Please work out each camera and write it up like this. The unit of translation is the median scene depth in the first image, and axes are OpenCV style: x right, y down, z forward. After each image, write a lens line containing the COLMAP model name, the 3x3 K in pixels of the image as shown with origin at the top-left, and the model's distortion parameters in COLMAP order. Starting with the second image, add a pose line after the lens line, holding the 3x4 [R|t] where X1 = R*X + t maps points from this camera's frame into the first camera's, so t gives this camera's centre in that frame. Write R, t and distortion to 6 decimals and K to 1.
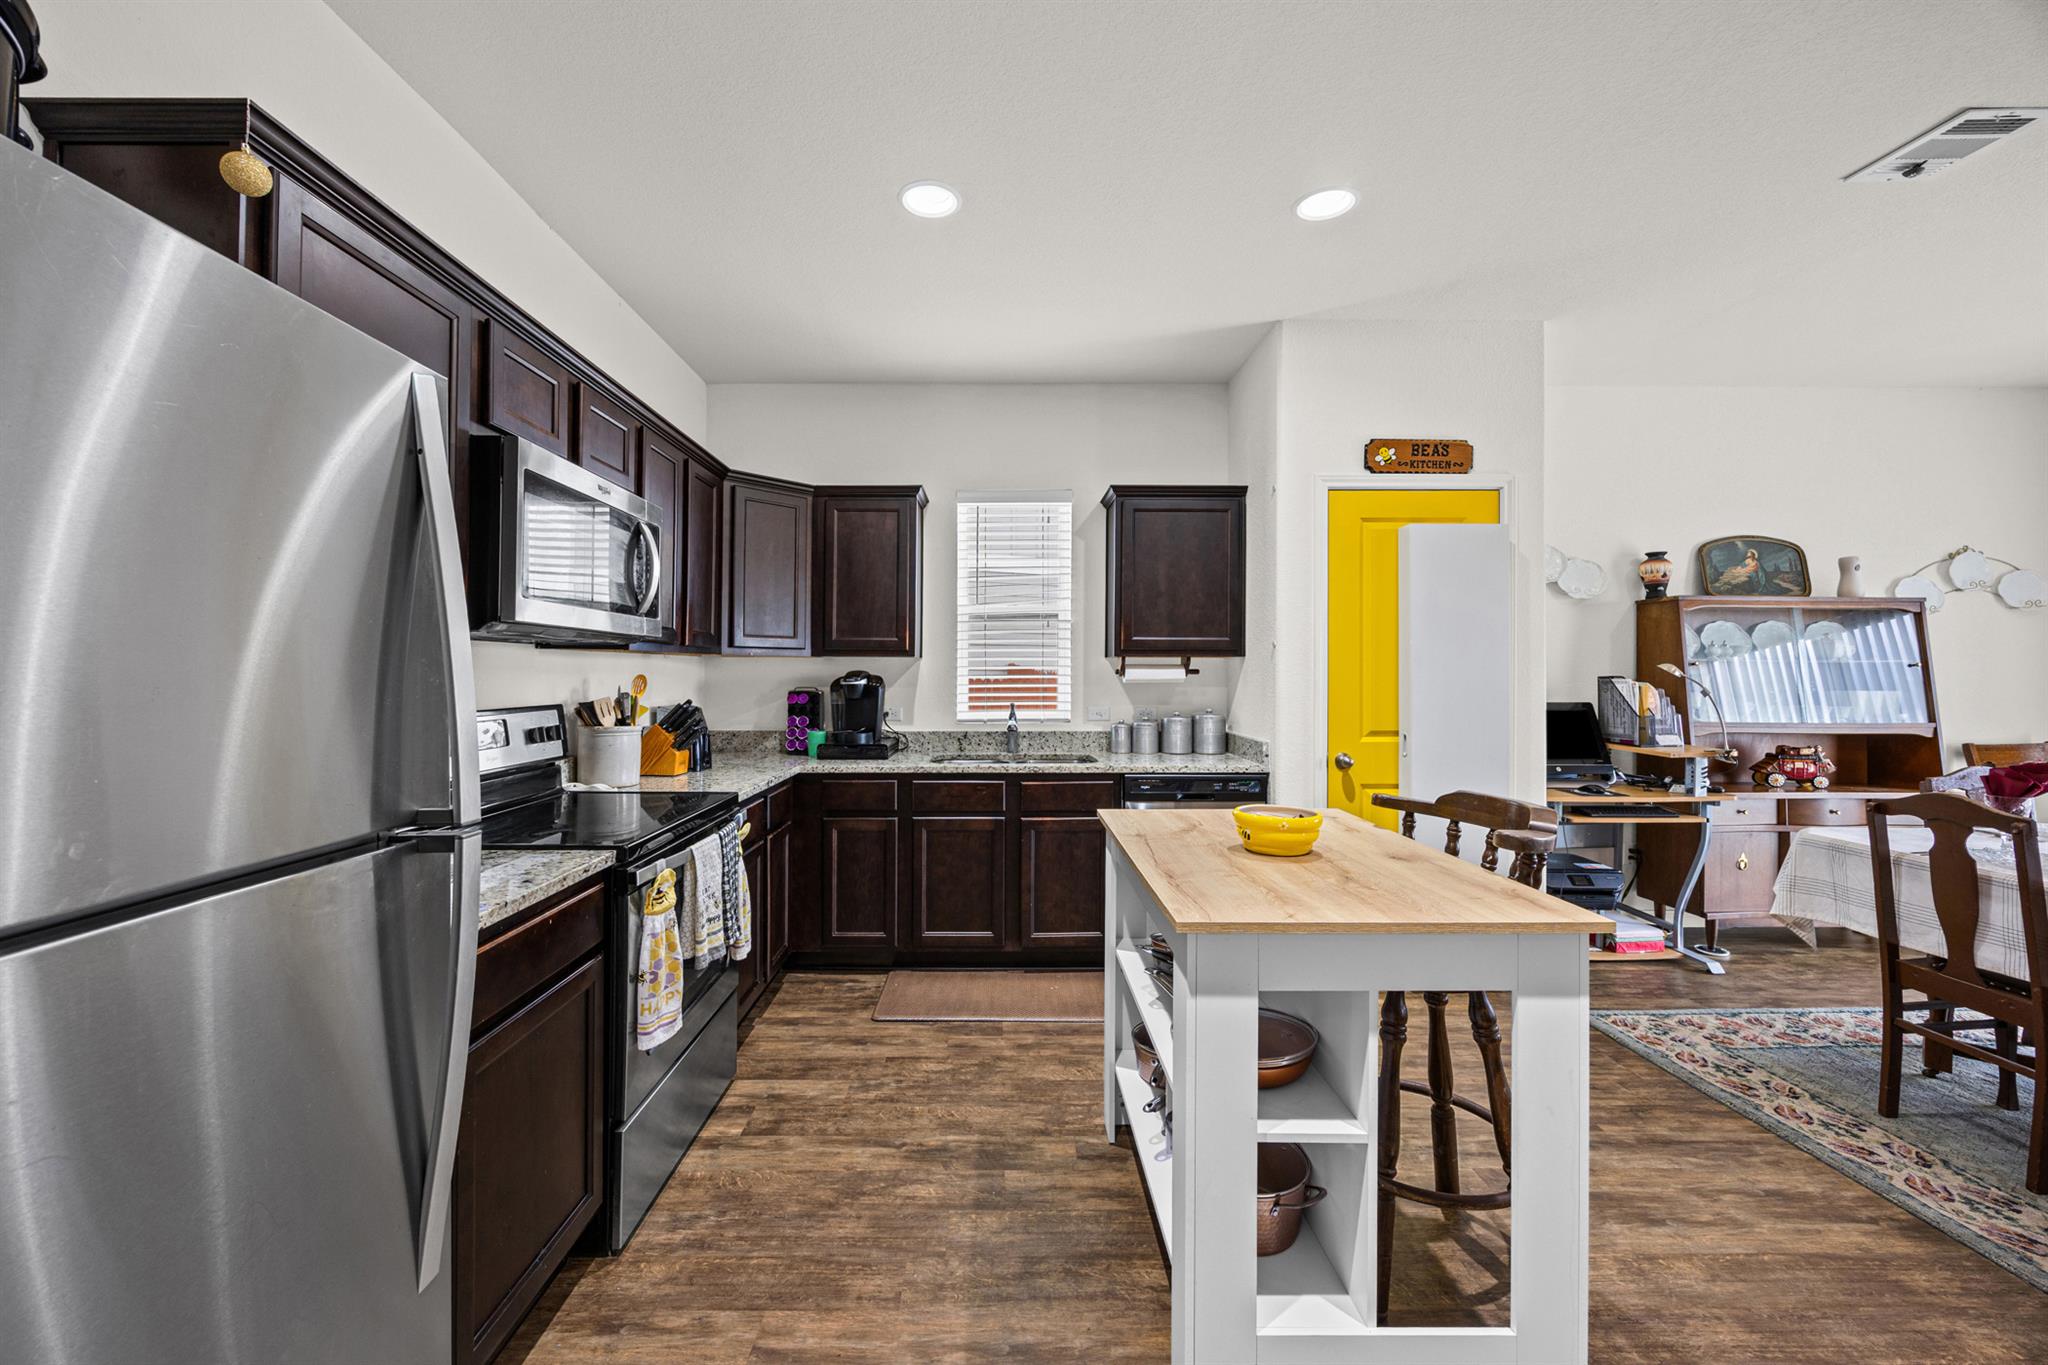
lens RADIAL K [[780.0, 0, 1021.2], [0, 780.0, 669.4], [0, 0, 1]] dist [-0.008357, 0.000033]
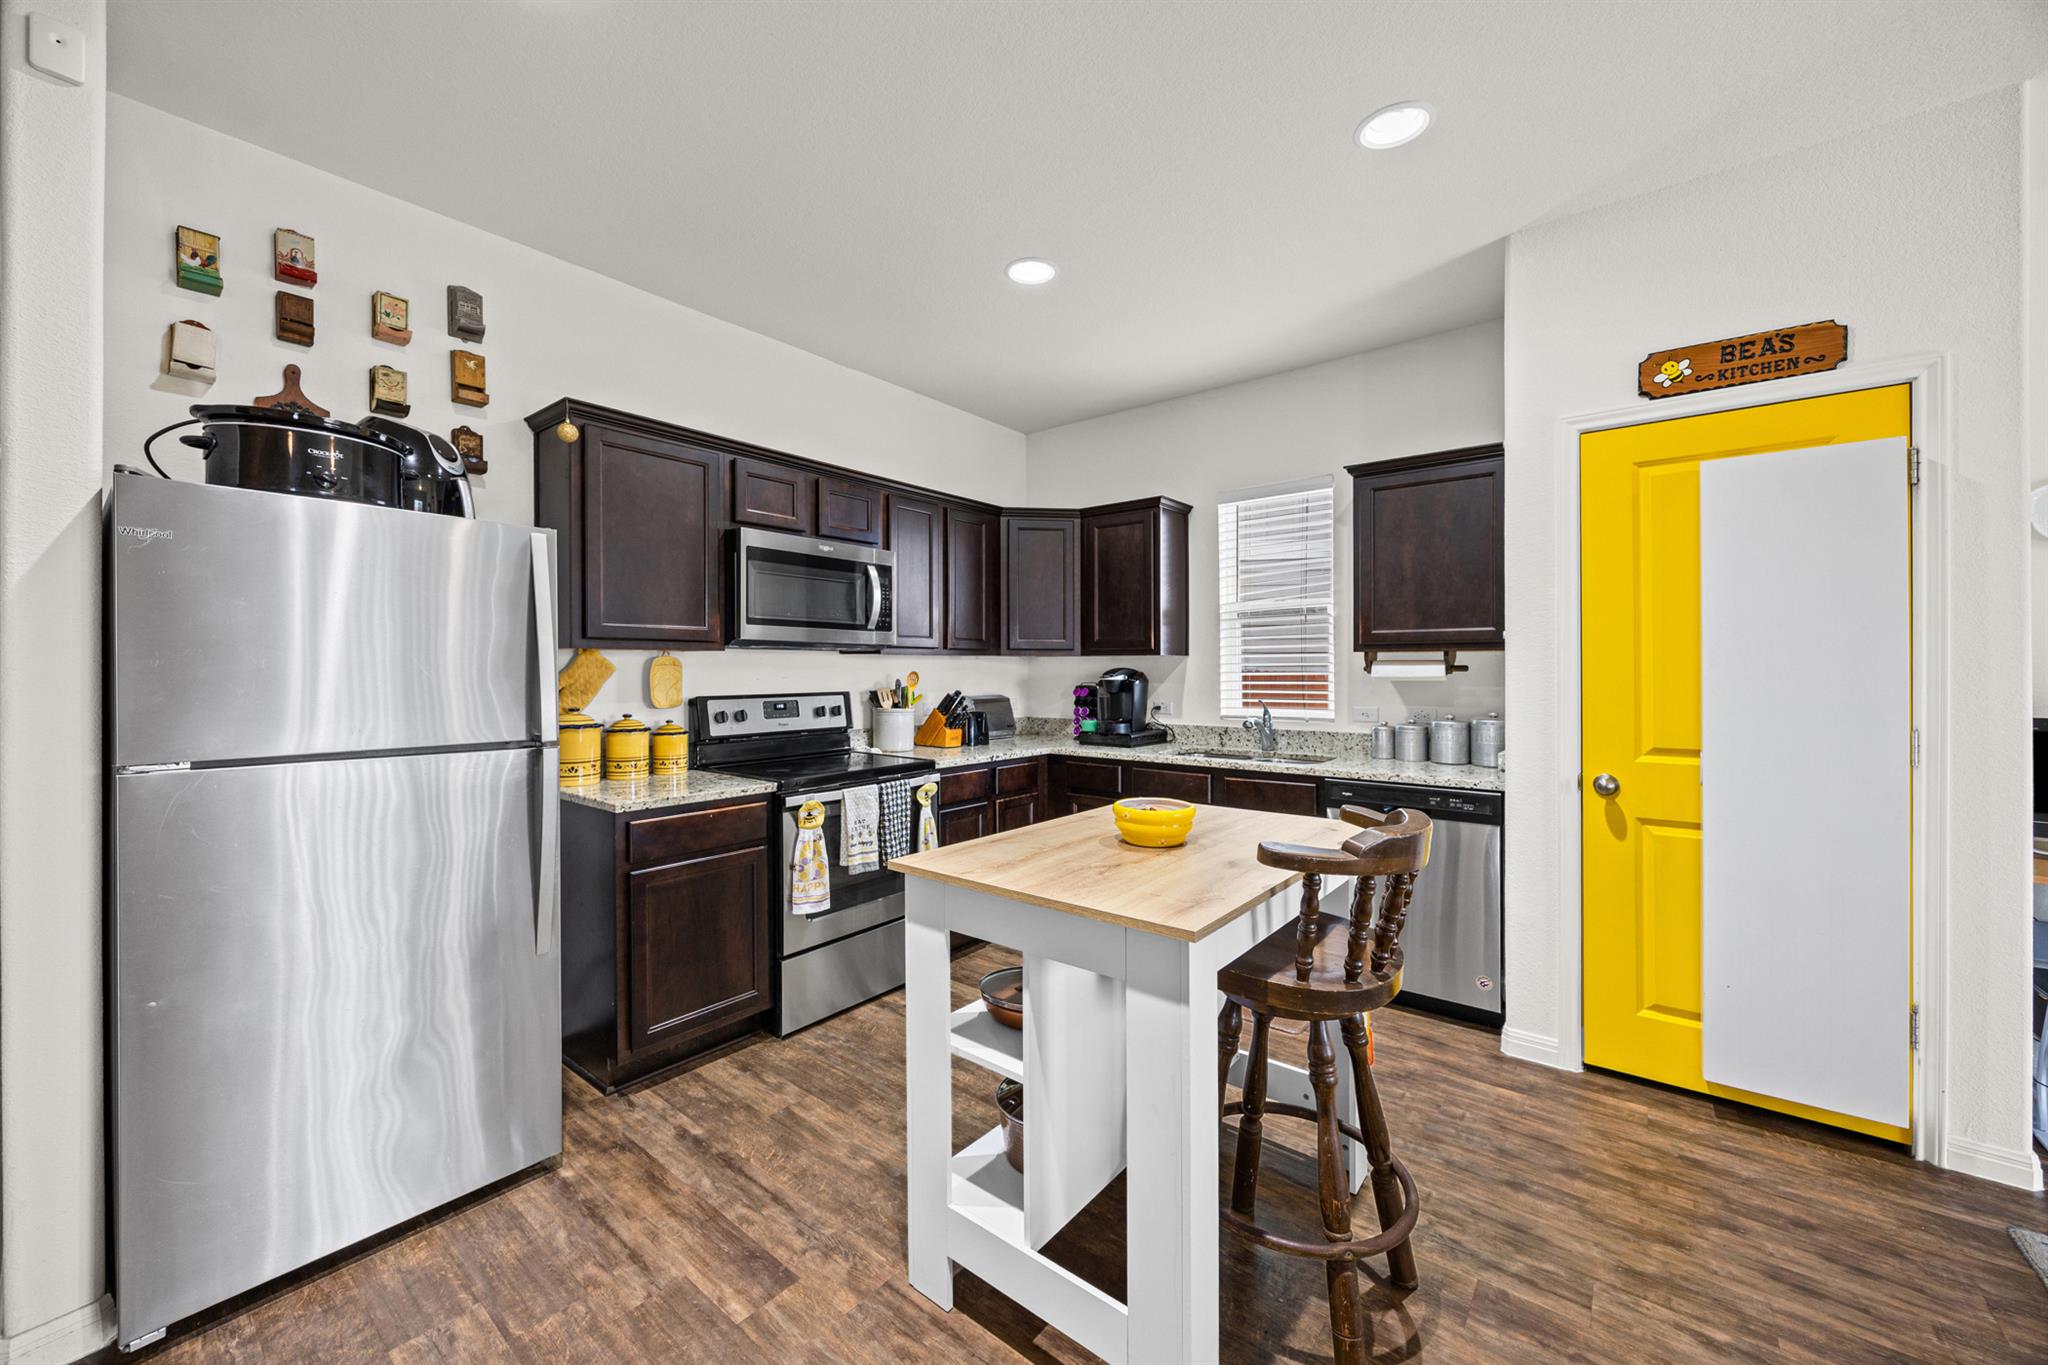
lens RADIAL K [[780.0, 0, 1027.7], [0, 780.0, 676.6], [0, 0, 1]] dist [-0.008357, 0.000033]
pose [[0.775275, 0.004725, -0.631606, 0.408158], [0.004200, 0.999911, 0.012636, -0.000810], [0.631610, -0.012449, 0.775187, 0.044937]]
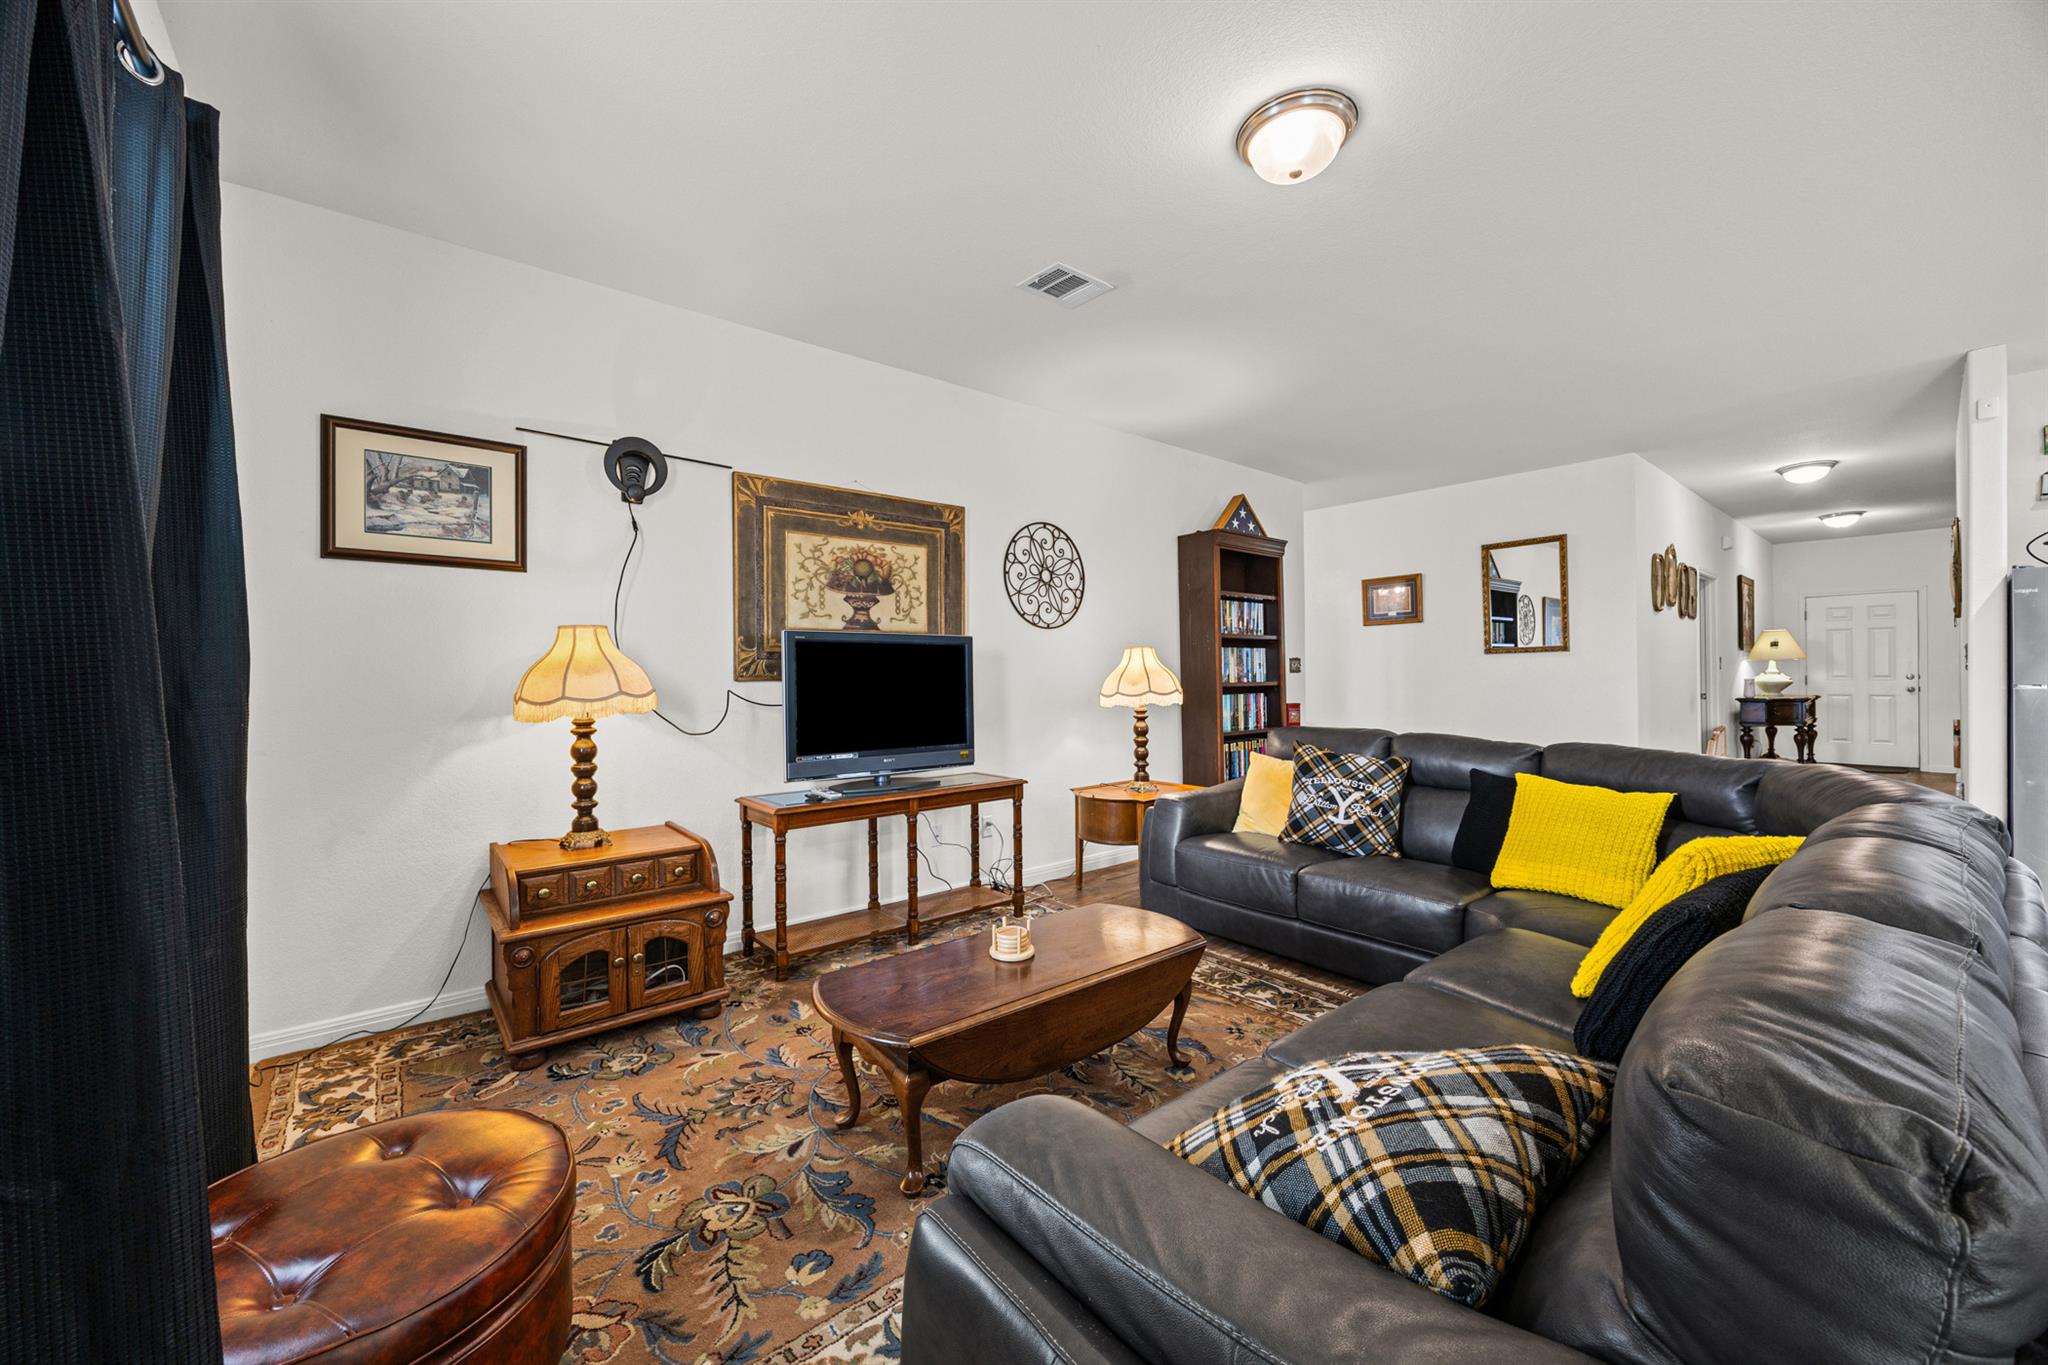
lens RADIAL K [[780.0, 0, 1024.6], [0, 780.0, 673.5], [0, 0, 1]] dist [-0.008357, 0.000033]
pose [[-0.781637, 0.006813, -0.623697, 1.438106], [0.013290, 0.999895, -0.005733, 0.023643], [0.623592, -0.012770, -0.781645, 0.035786]]
